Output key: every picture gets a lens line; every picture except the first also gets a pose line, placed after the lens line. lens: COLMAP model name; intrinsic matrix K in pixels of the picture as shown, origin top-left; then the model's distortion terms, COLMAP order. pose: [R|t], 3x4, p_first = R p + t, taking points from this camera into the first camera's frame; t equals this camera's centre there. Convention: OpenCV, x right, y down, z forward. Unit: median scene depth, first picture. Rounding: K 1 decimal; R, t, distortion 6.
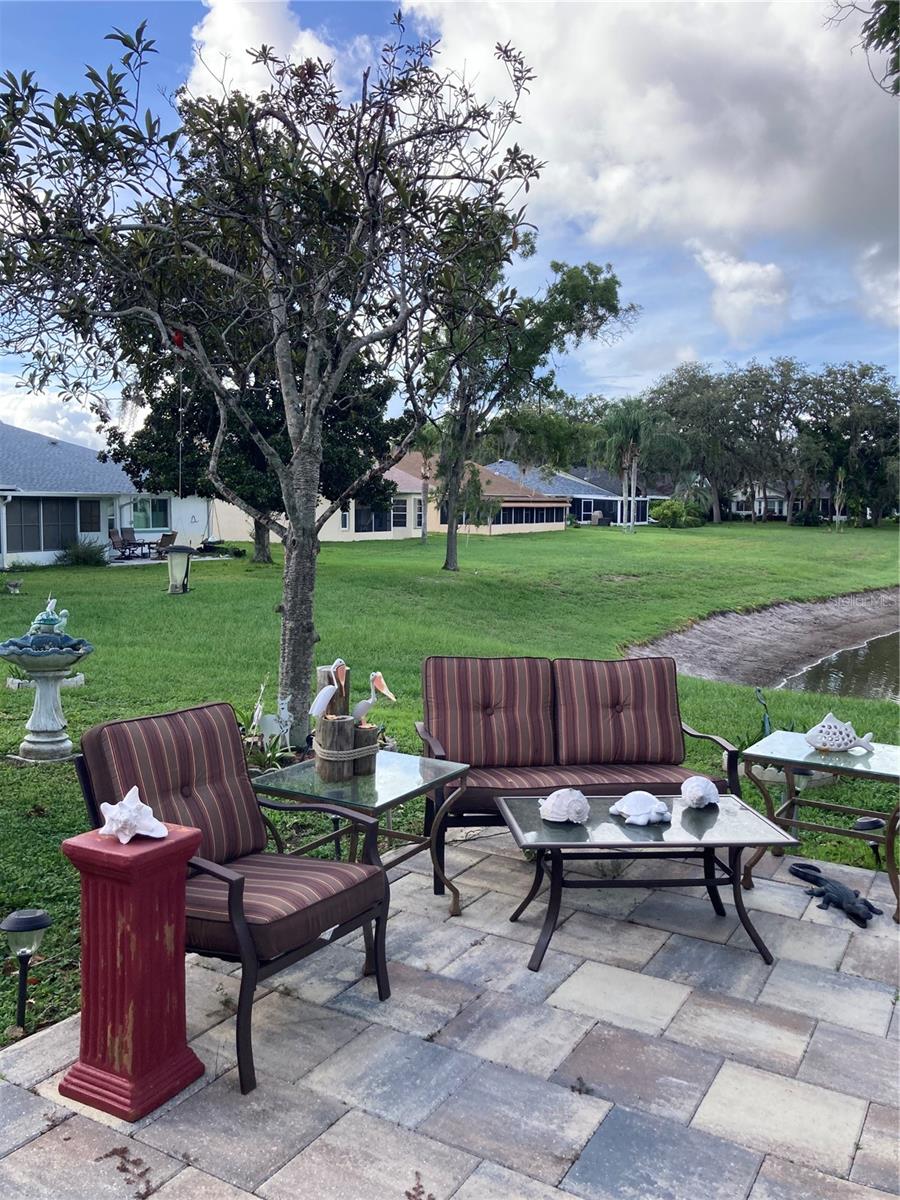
lens RADIAL K [[986.6, 0, 446.4], [0, 986.6, 577.8], [0, 0, 1]] dist [0.005162, 0.007344]
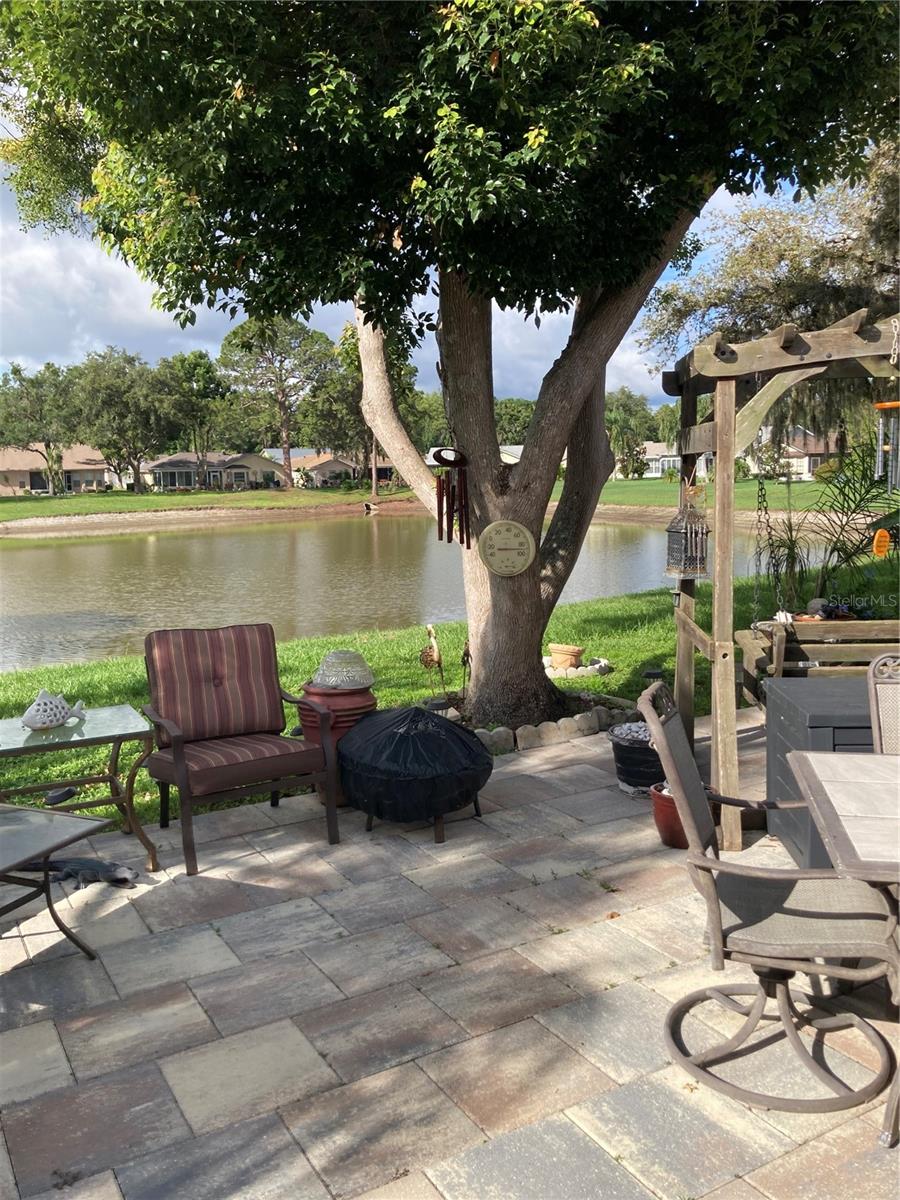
lens RADIAL K [[980.5, 0, 446.3], [0, 980.5, 587.1], [0, 0, 1]] dist [0.035060, -0.036966]
pose [[0.493069, -0.123064, 0.861242, -0.207444], [0.089273, 0.991876, 0.090621, -0.011107], [-0.865398, 0.032203, 0.500050, 0.174692]]
